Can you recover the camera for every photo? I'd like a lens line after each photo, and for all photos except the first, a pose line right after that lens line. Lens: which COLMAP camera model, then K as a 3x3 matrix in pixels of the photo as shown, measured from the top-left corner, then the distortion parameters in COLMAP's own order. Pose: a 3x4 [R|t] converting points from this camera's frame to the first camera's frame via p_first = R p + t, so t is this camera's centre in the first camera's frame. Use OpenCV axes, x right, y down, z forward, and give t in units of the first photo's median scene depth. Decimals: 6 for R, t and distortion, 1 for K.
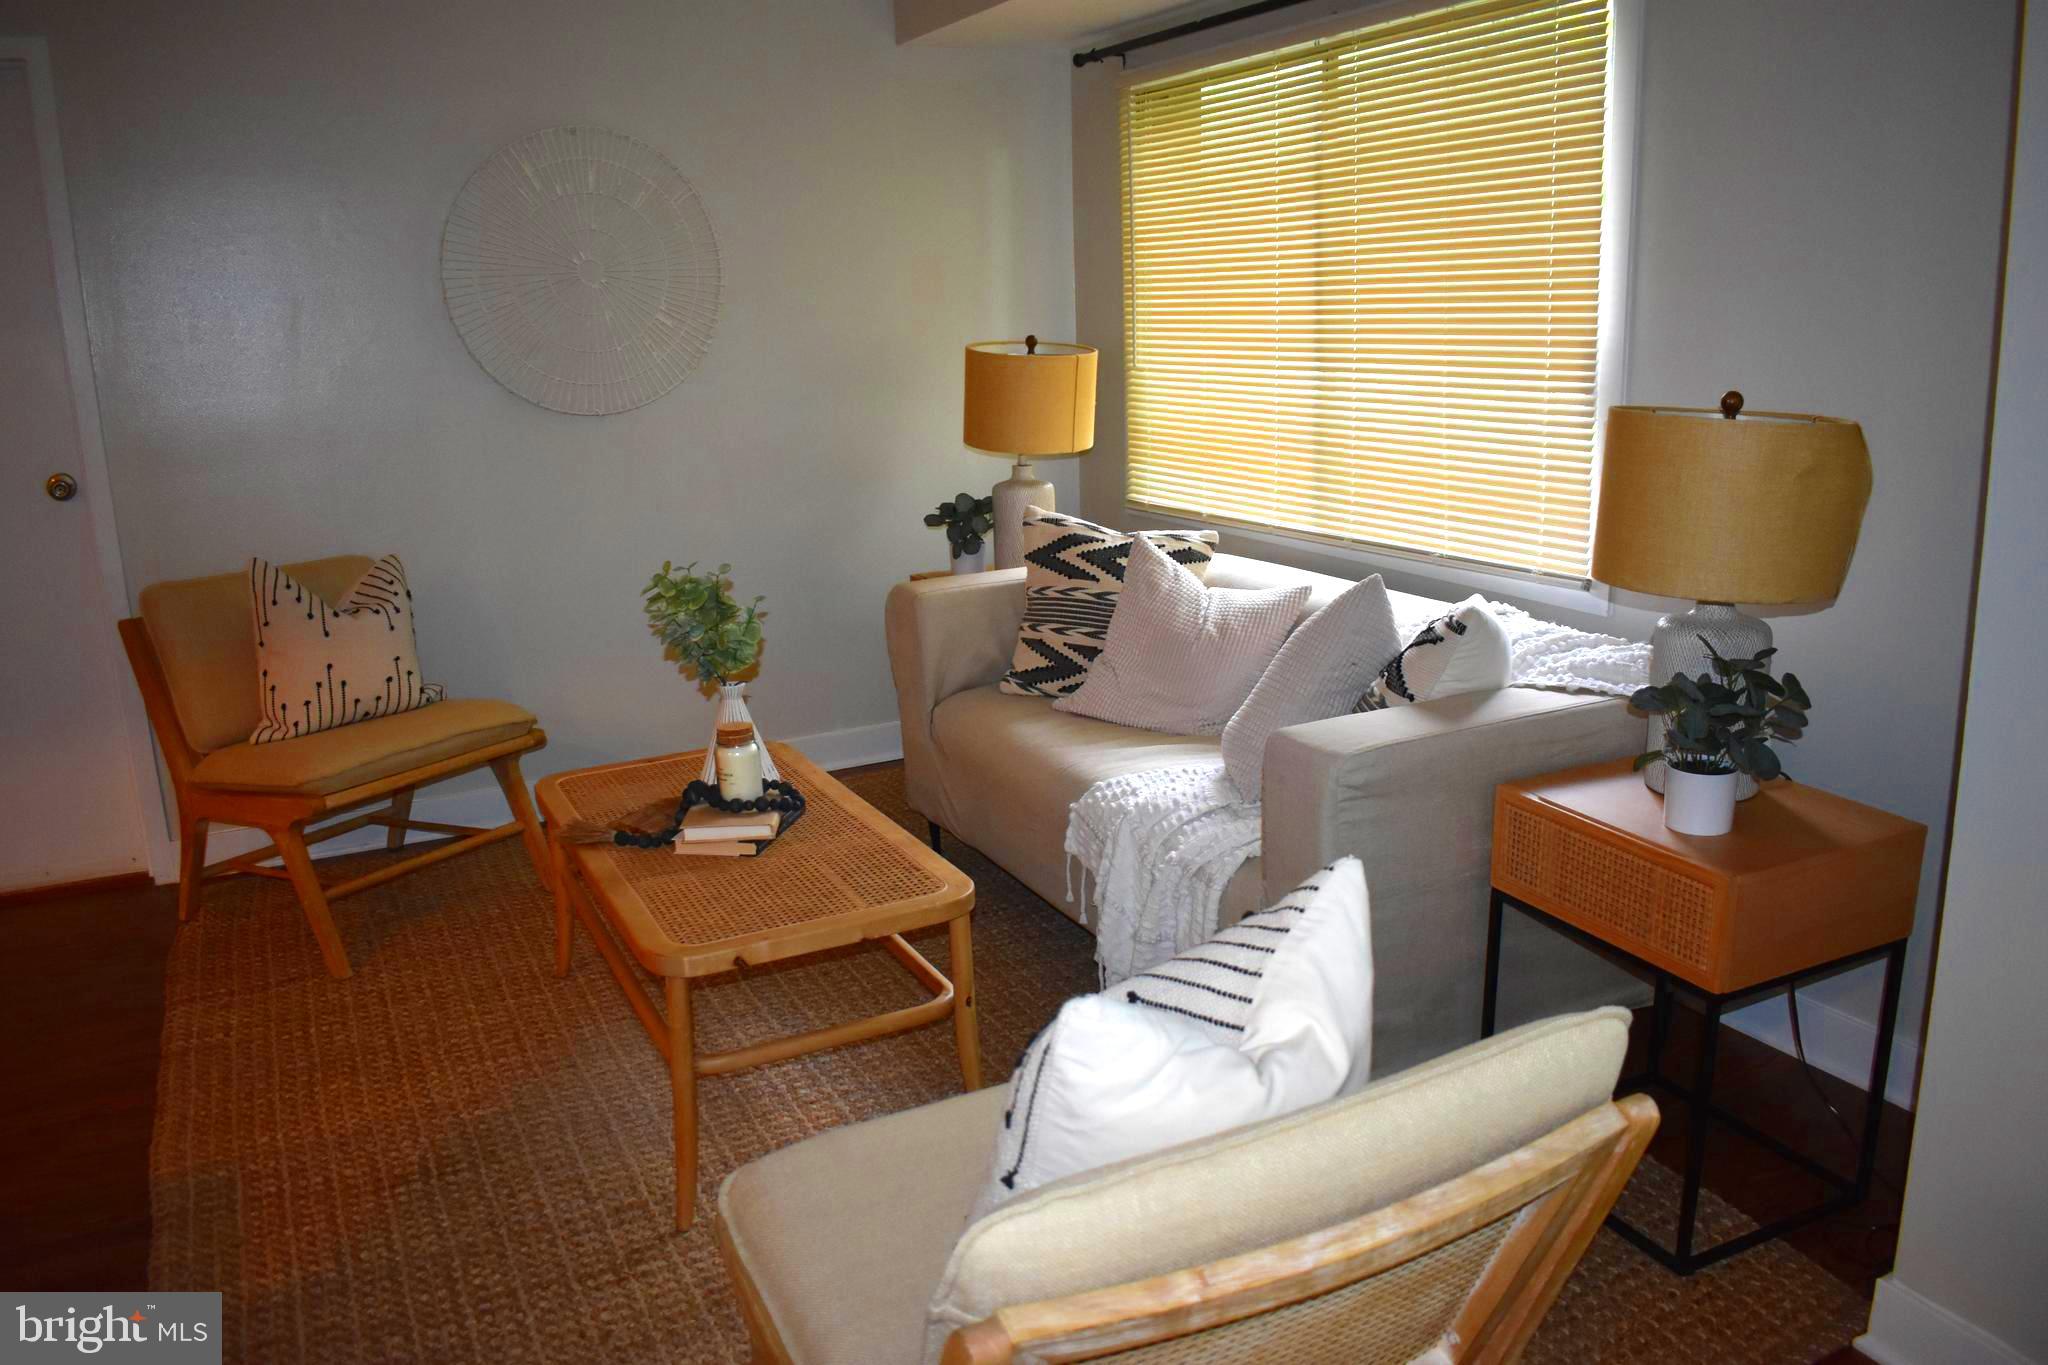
lens RADIAL K [[1594.6, 0, 1024.0], [0, 1594.6, 682.5], [0, 0, 1]] dist [-0.095577, 0.017870]
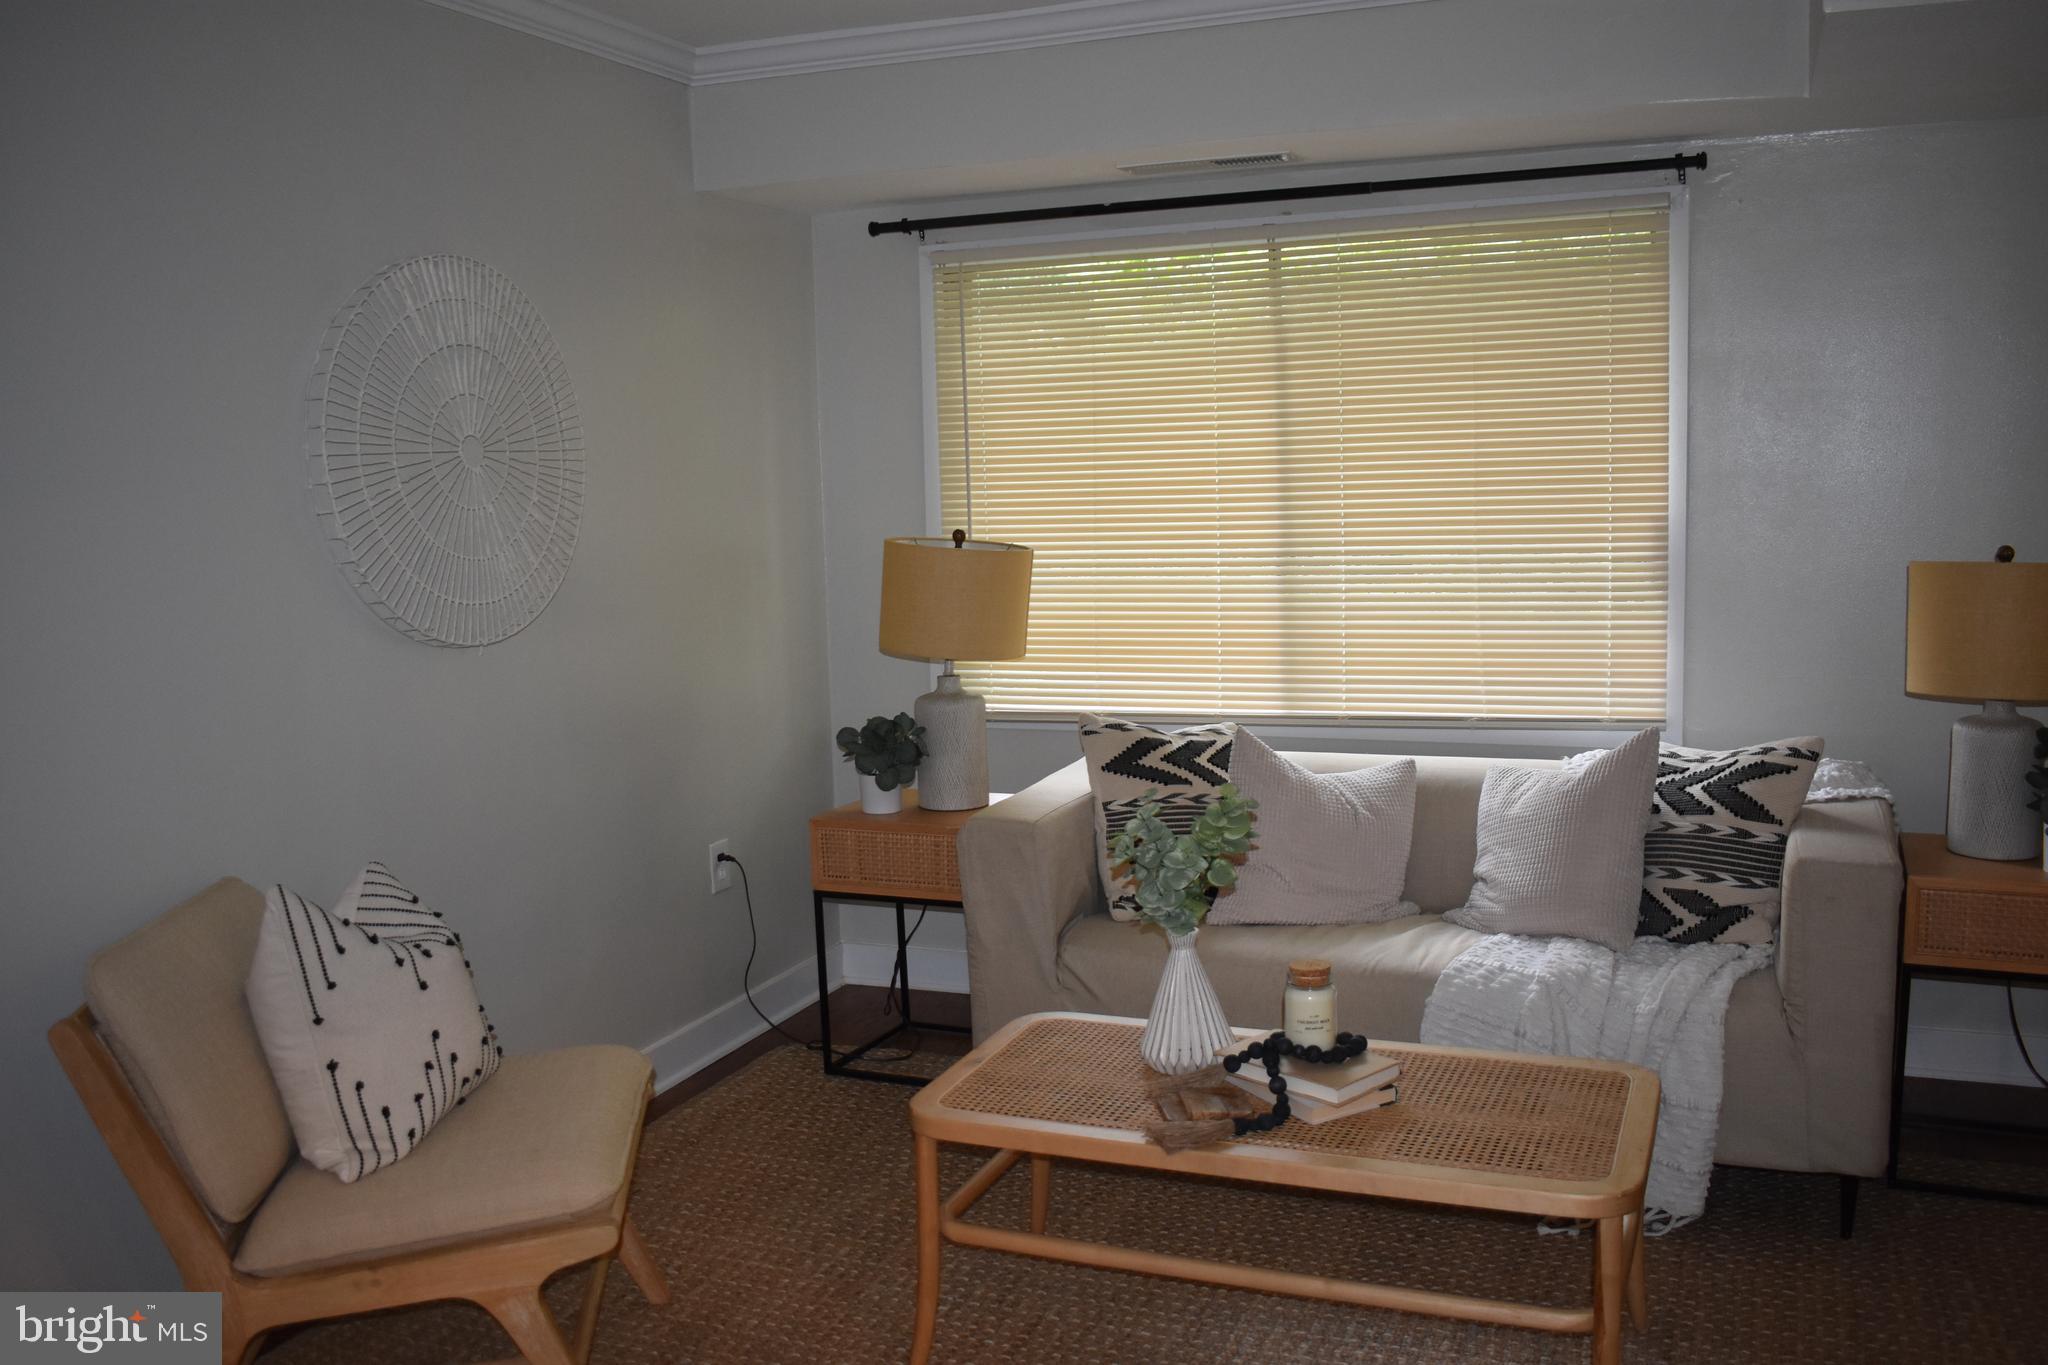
lens RADIAL K [[1793.1, 0, 1024.0], [0, 1793.1, 682.5], [0, 0, 1]] dist [-0.085104, -0.001063]
pose [[0.754561, -0.070984, 0.652379, -0.936105], [0.161849, 0.983553, -0.080180, -0.071543], [-0.635957, 0.166088, 0.753640, 0.351314]]
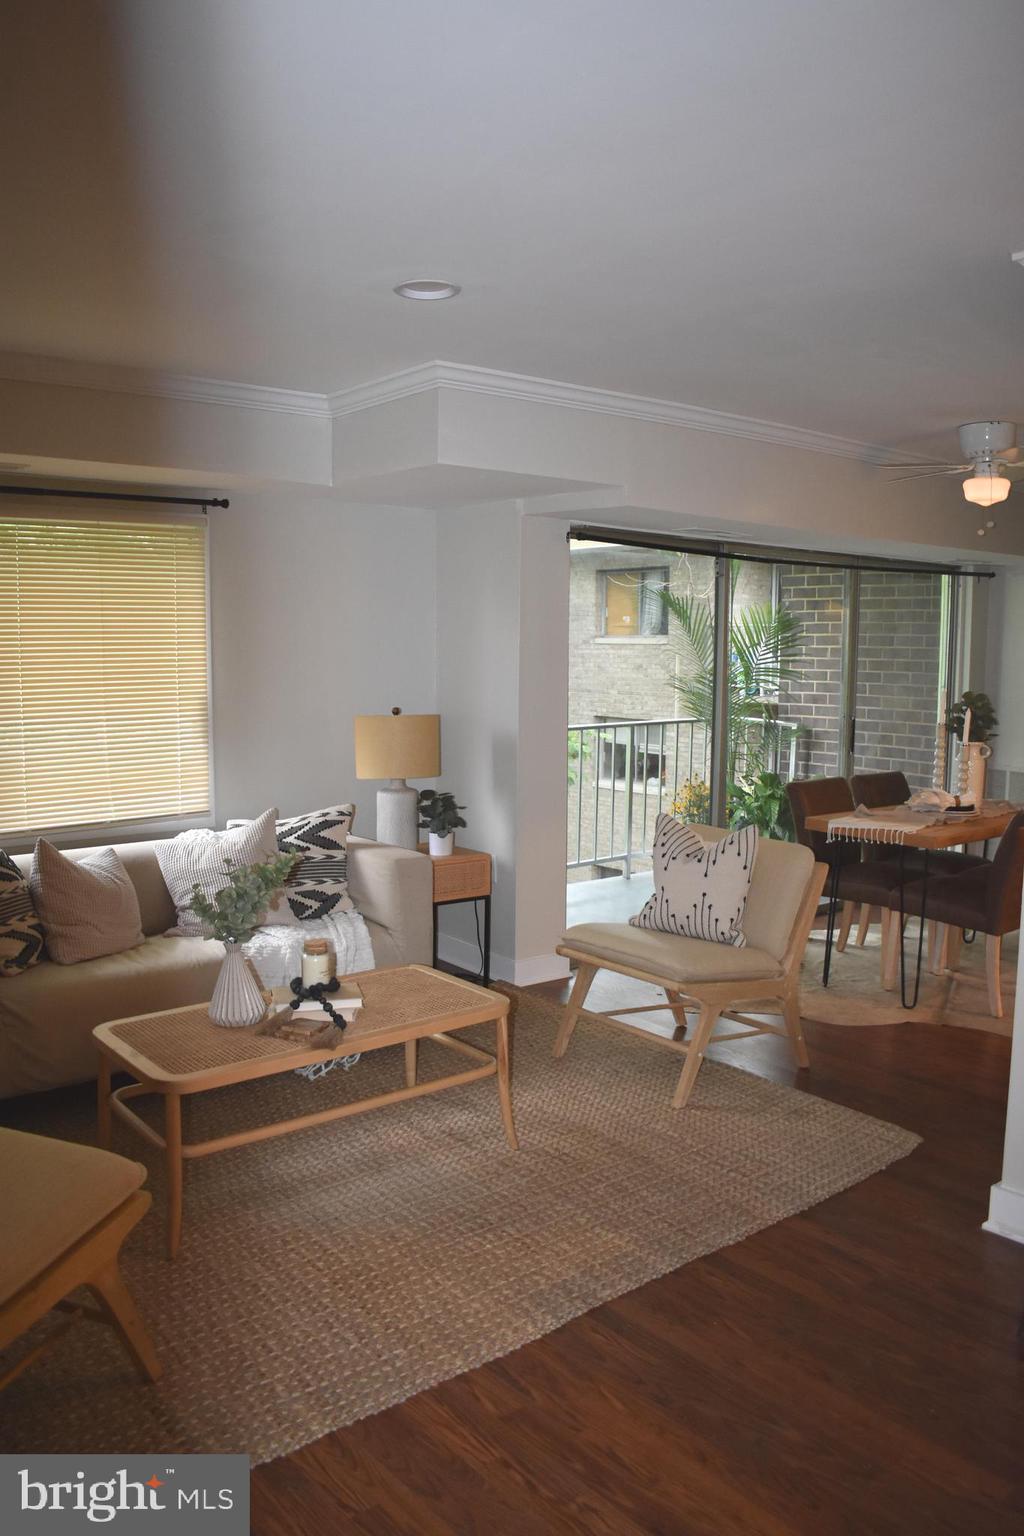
lens RADIAL K [[1196.0, 0, 512.0], [0, 1196.0, 768.0], [0, 0, 1]] dist [-0.095577, 0.017870]
pose [[-0.221475, -0.069992, 0.972651, -1.383826], [0.237542, 0.963504, 0.123423, -0.241376], [-0.945792, 0.258380, -0.196766, 1.020341]]
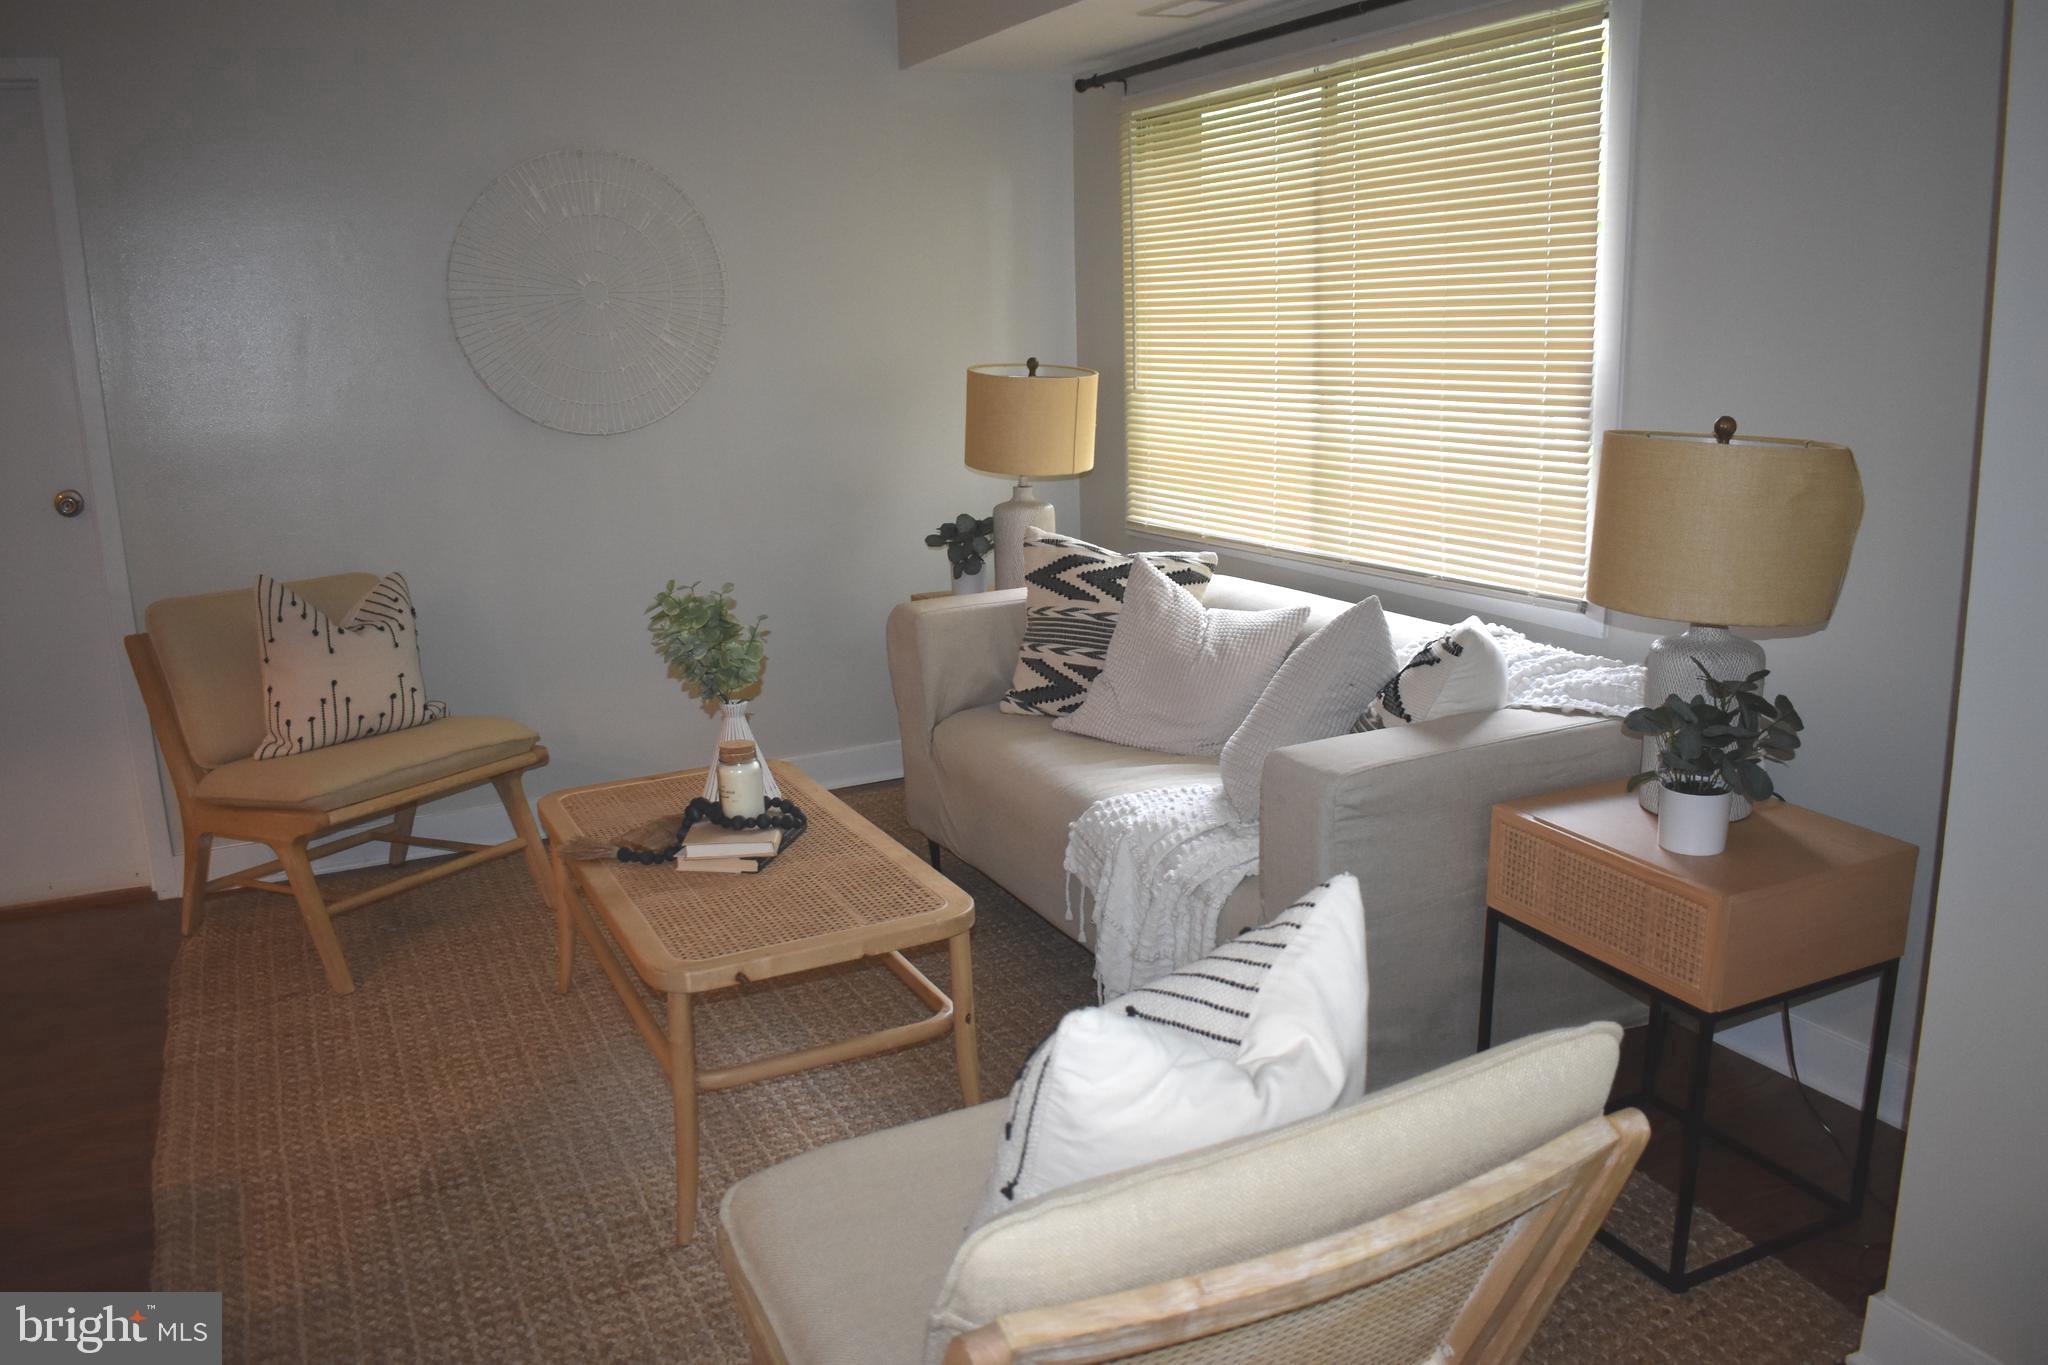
lens RADIAL K [[1594.6, 0, 1024.0], [0, 1594.6, 682.5], [0, 0, 1]] dist [-0.095577, 0.017870]
pose [[0.999992, 0.004022, 0.000492, -0.000714], [-0.004015, 0.999909, -0.012866, 0.000774], [-0.000543, 0.012864, 0.999917, -0.008520]]
